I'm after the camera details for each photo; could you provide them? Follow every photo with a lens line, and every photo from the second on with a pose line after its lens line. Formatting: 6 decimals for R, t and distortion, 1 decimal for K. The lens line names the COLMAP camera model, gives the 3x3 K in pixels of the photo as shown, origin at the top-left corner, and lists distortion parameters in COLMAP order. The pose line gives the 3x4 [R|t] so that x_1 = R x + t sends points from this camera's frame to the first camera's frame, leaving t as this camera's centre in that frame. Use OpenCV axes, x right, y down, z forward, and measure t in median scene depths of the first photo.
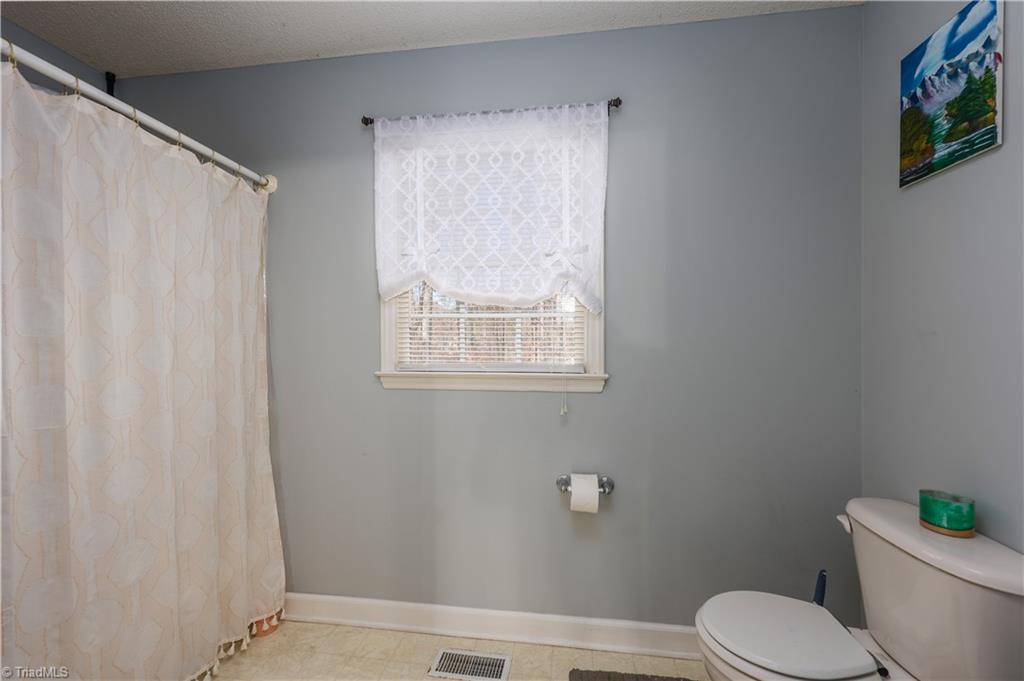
lens RADIAL K [[411.9, 0, 512.7], [0, 411.9, 340.0], [0, 0, 1]] dist [0.000961, 0.000736]
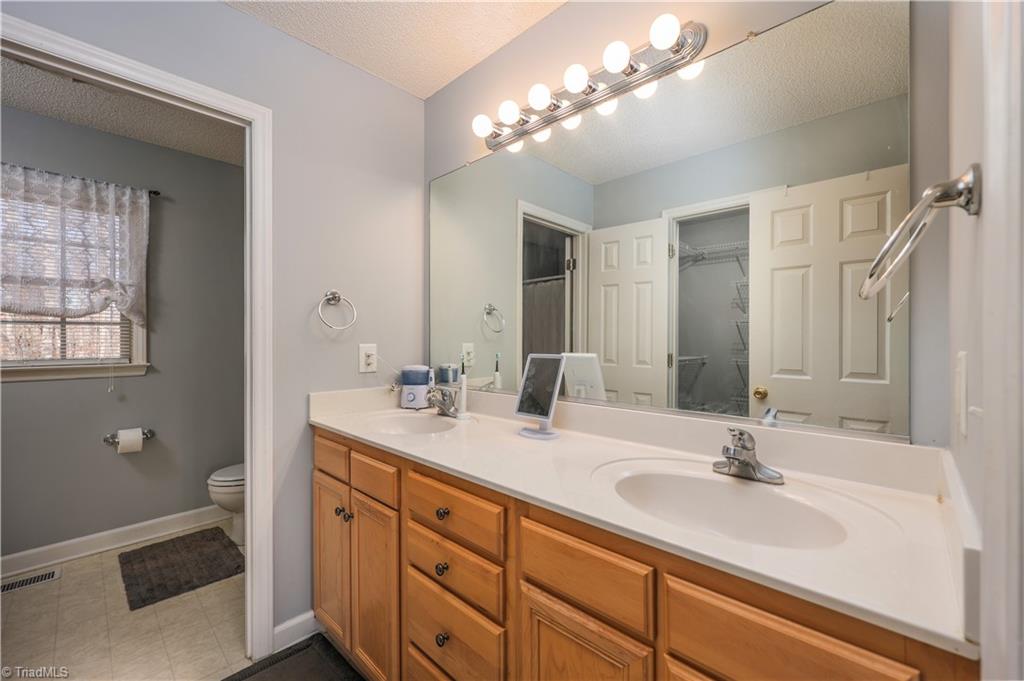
lens RADIAL K [[411.9, 0, 515.3], [0, 411.9, 338.9], [0, 0, 1]] dist [0.000961, 0.000736]
pose [[0.577208, -0.003001, 0.816591, -0.249463], [0.007440, 0.999971, -0.001584, 0.008282], [-0.816563, 0.006990, 0.577214, -1.048648]]
